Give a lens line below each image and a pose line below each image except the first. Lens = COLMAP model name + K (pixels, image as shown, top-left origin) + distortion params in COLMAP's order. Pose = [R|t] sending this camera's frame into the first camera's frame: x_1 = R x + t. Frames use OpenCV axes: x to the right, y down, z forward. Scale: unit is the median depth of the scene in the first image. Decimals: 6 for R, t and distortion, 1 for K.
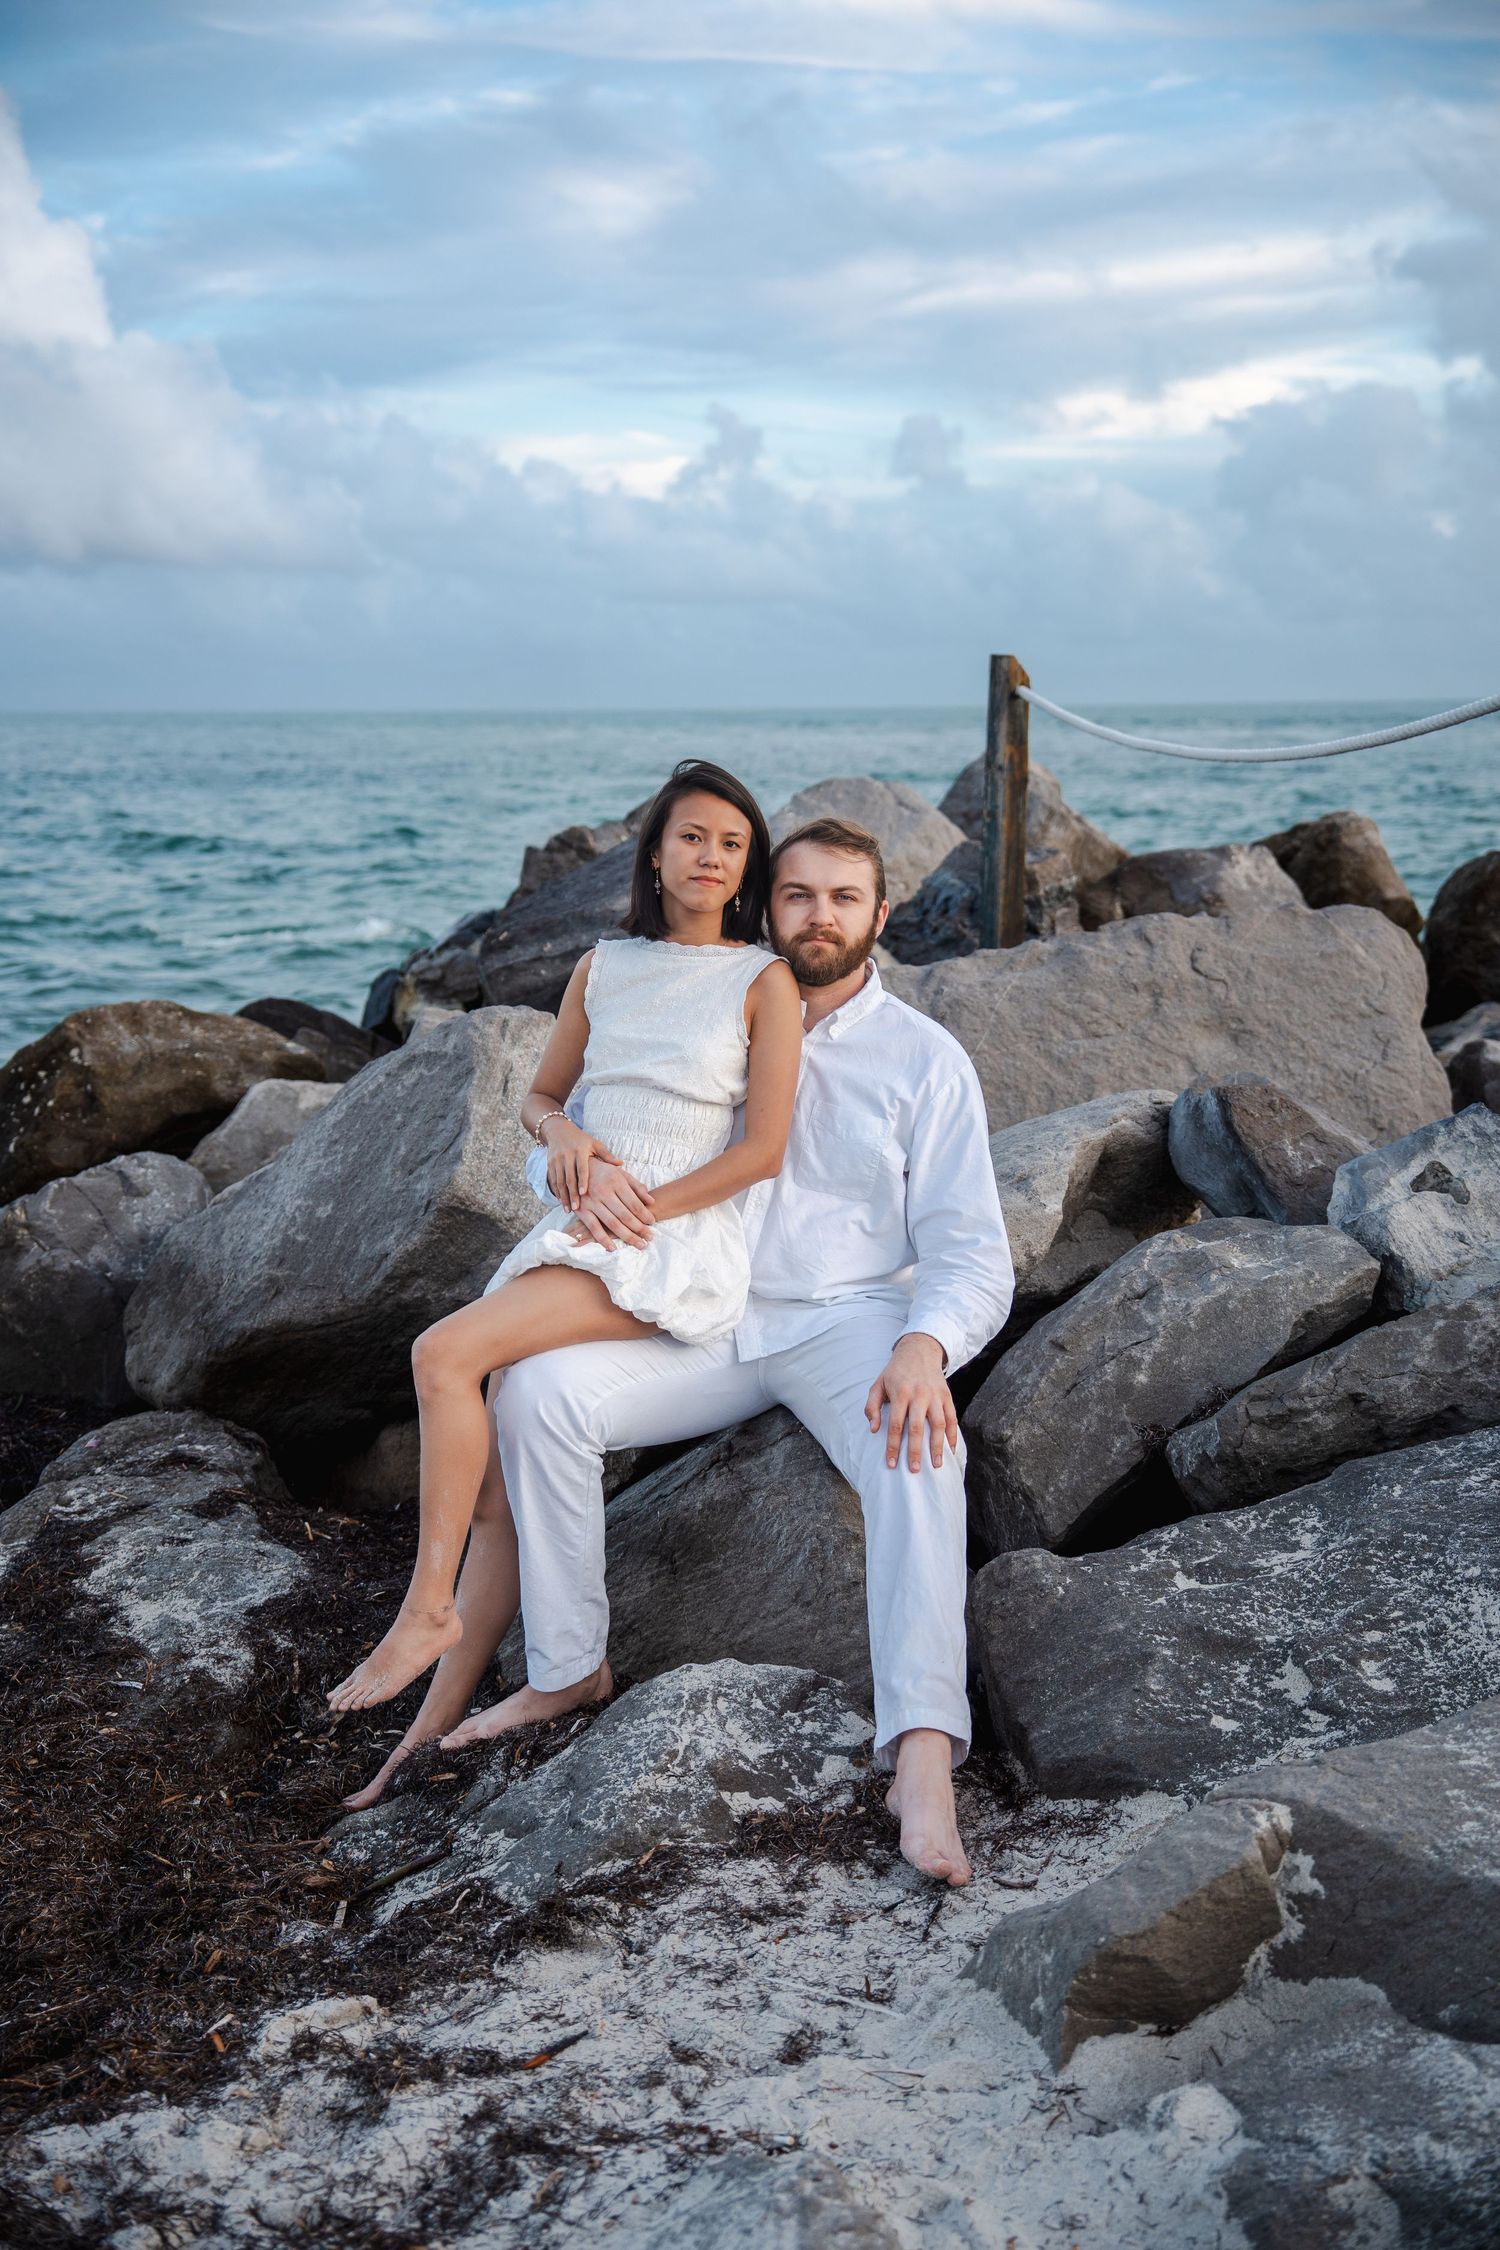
lens RADIAL K [[2714.8, 0, 746.8], [0, 2714.8, 1126.2], [0, 0, 1]] dist [0.027719, 0.000000]
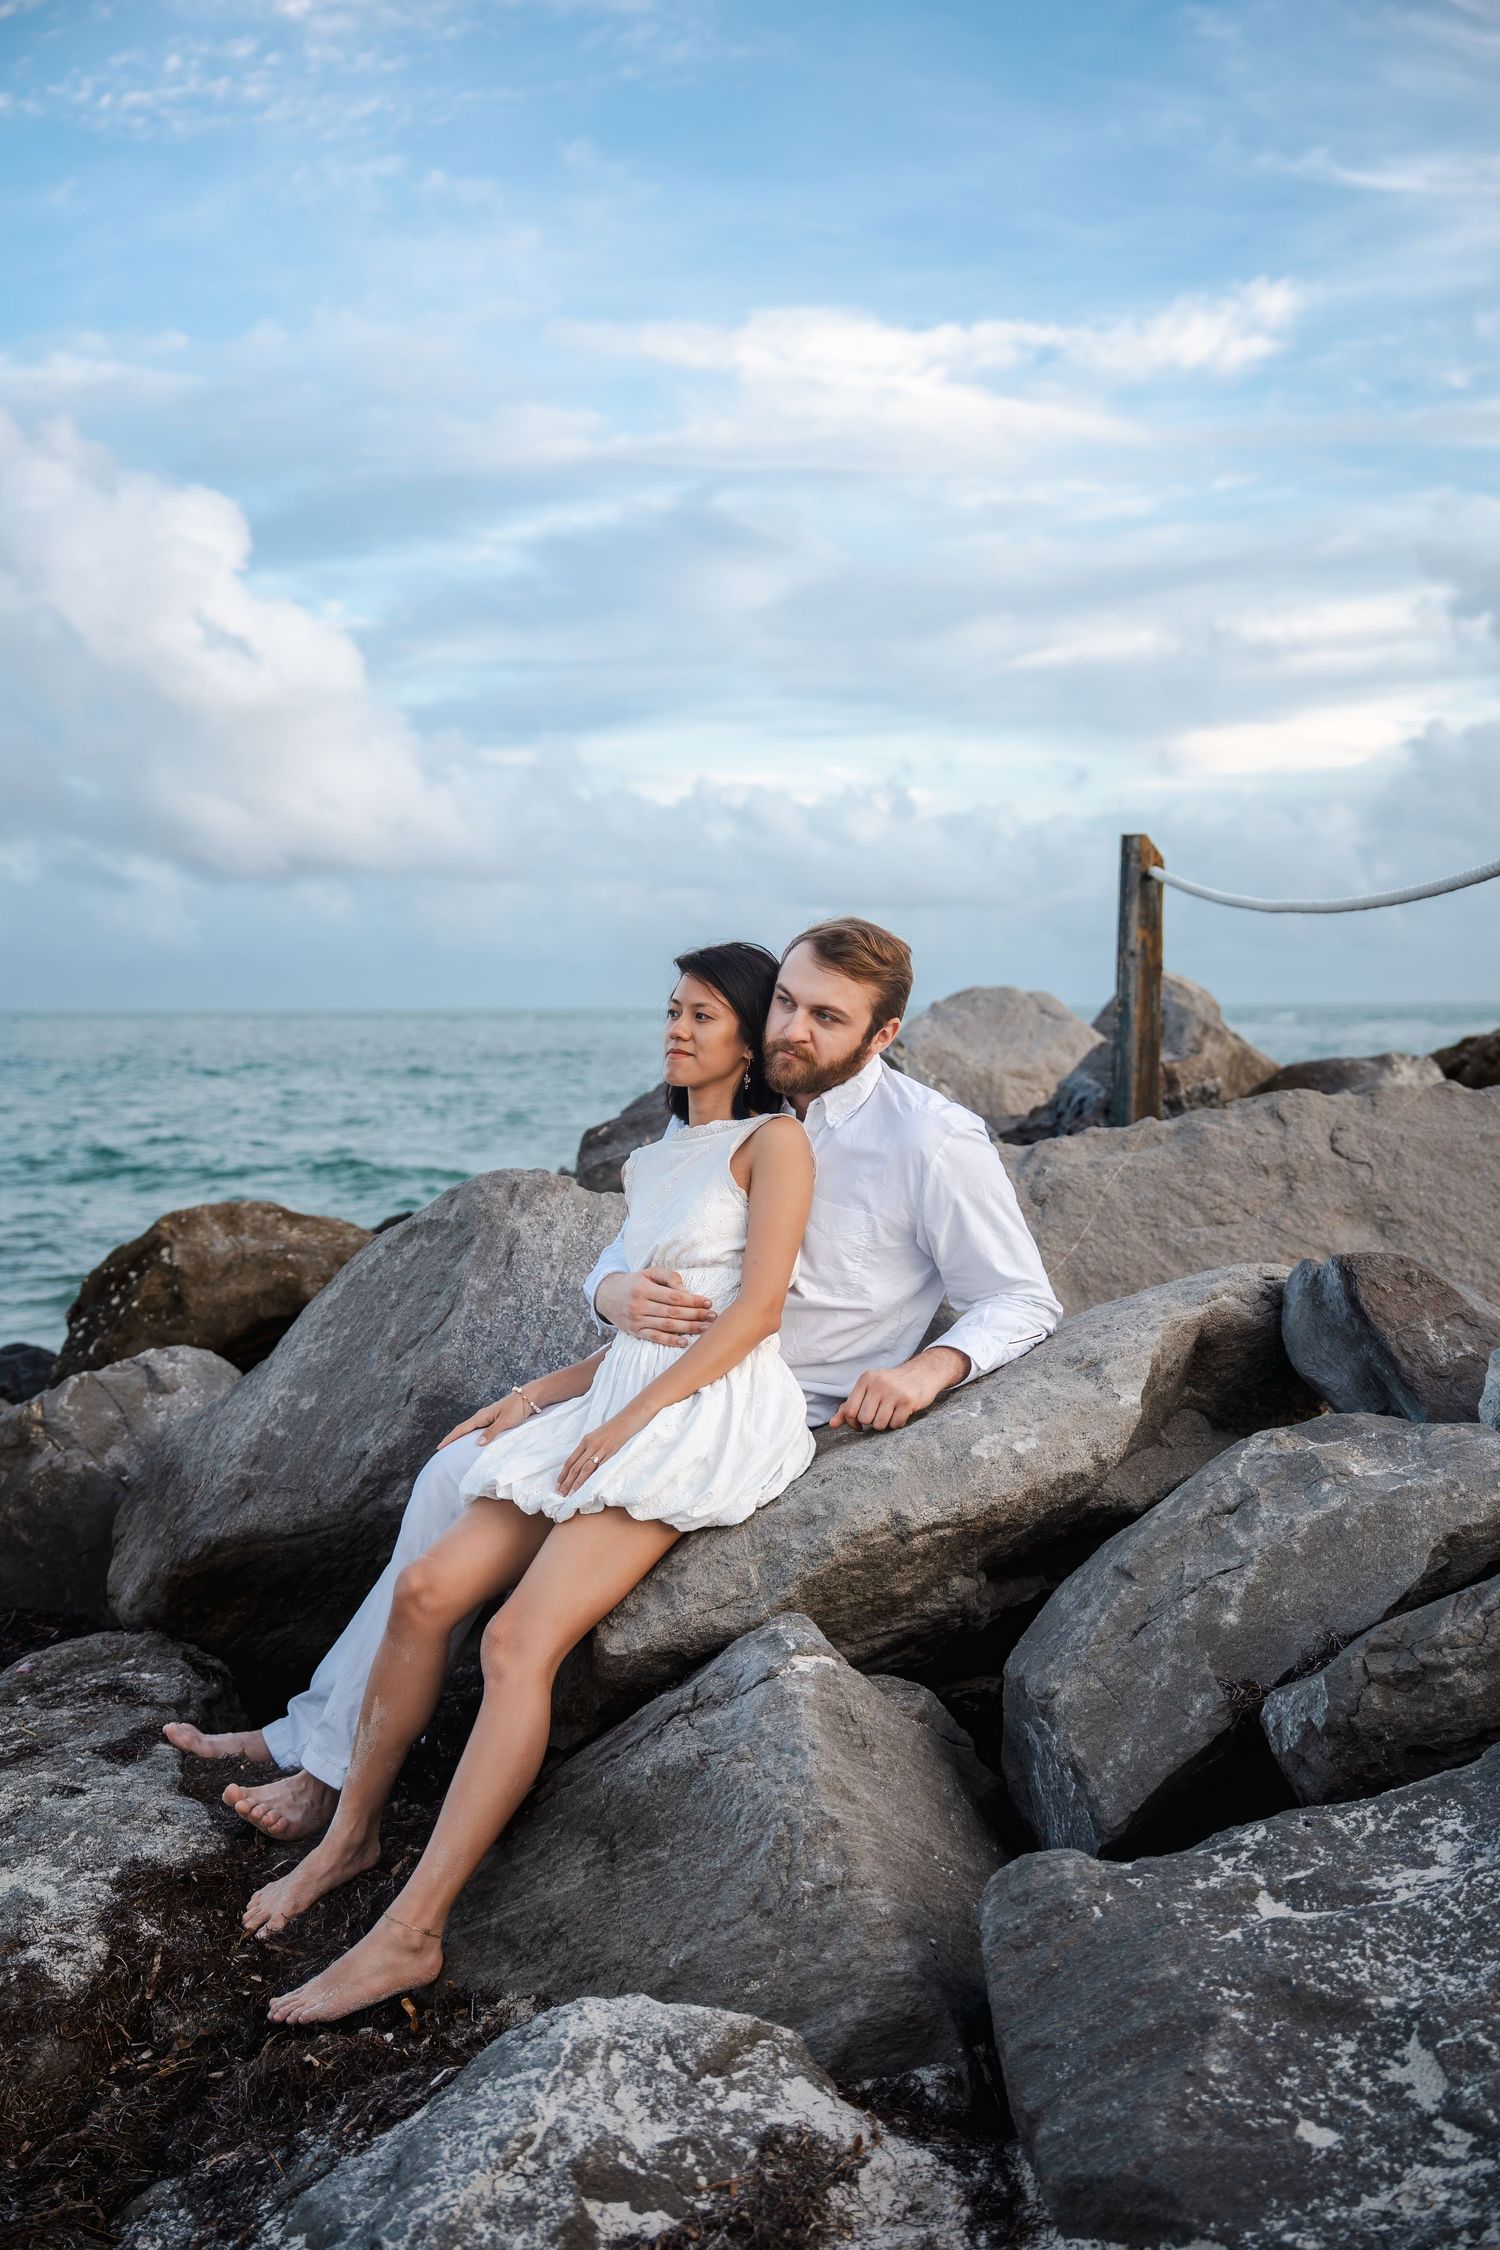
lens RADIAL K [[2460.0, 0, 754.1], [0, 2460.0, 1123.8], [0, 0, 1]] dist [0.022721, 0.000000]
pose [[0.995922, 0.005672, -0.090041, 0.066779], [-0.015024, 0.994514, -0.103519, 0.025686], [0.088960, 0.104450, 0.990543, 0.259745]]
